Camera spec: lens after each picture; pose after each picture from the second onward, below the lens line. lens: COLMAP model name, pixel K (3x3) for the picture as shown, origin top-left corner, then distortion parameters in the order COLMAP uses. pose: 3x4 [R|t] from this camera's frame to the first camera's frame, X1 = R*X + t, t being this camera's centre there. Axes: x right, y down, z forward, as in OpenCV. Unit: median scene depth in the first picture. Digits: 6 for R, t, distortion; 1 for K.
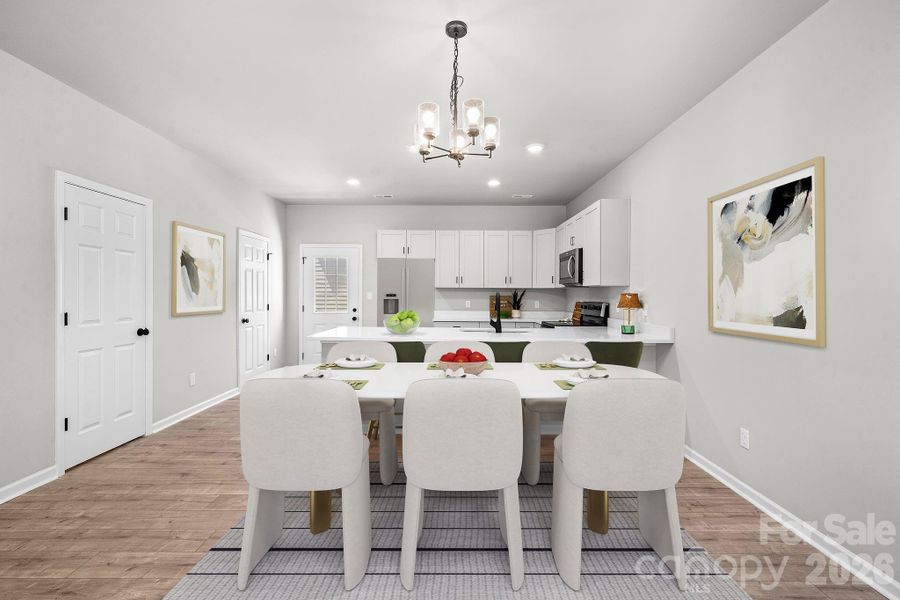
lens RADIAL K [[413.2, 0, 441.1], [0, 413.2, 294.5], [0, 0, 1]] dist [0.008279, -0.000116]
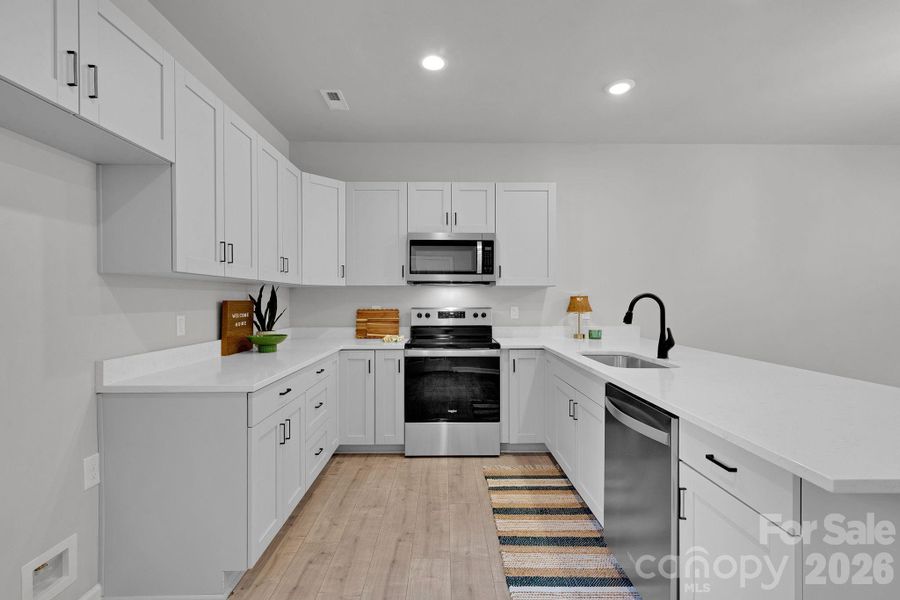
lens RADIAL K [[413.2, 0, 450.6], [0, 413.2, 301.8], [0, 0, 1]] dist [0.008279, -0.000116]
pose [[-0.028646, -0.008089, 0.999557, -0.292752], [-0.000043, 0.999967, 0.008091, 0.001486], [-0.999590, 0.000189, -0.028645, 0.832887]]
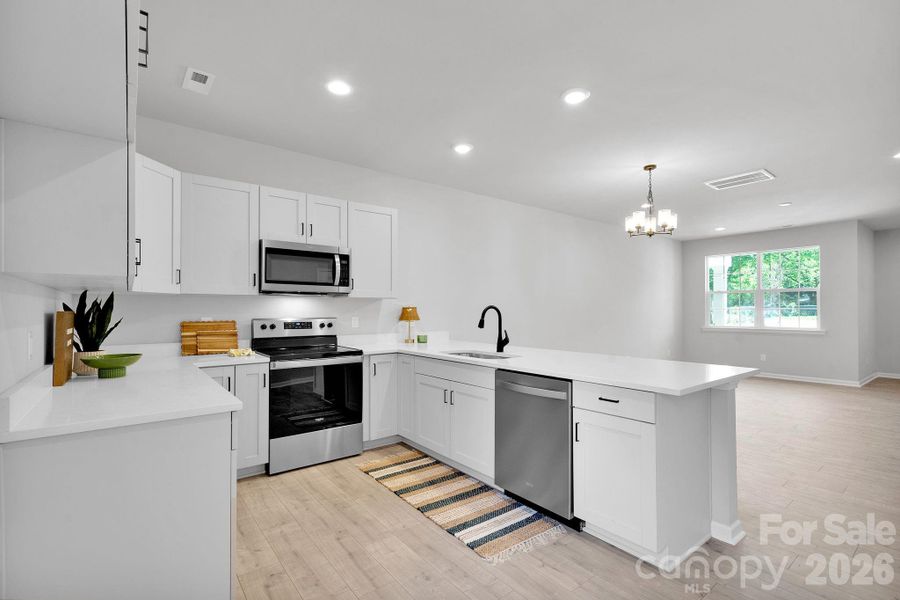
lens RADIAL K [[413.2, 0, 450.3], [0, 413.2, 306.5], [0, 0, 1]] dist [0.008279, -0.000116]
pose [[-0.625147, 0.003444, 0.780499, -0.294106], [-0.002052, 0.999980, -0.006056, 0.001104], [-0.780504, -0.005388, -0.625127, 1.013061]]
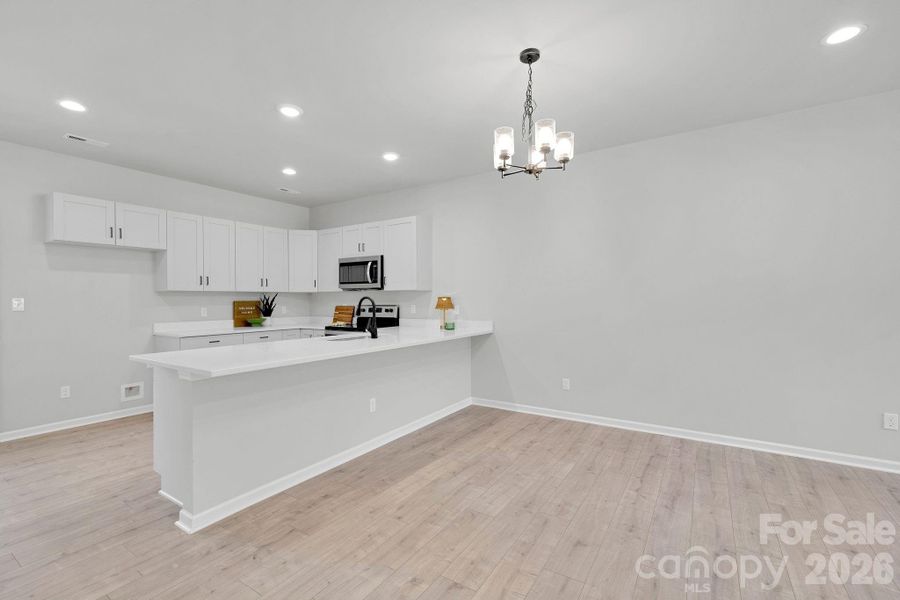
lens RADIAL K [[413.2, 0, 451.6], [0, 413.2, 299.1], [0, 0, 1]] dist [0.008279, -0.000116]
pose [[0.537561, -0.007508, 0.843192, -0.358620], [0.008345, 0.999959, 0.003584, -0.000332], [-0.843184, 0.005110, 0.537601, 0.201312]]
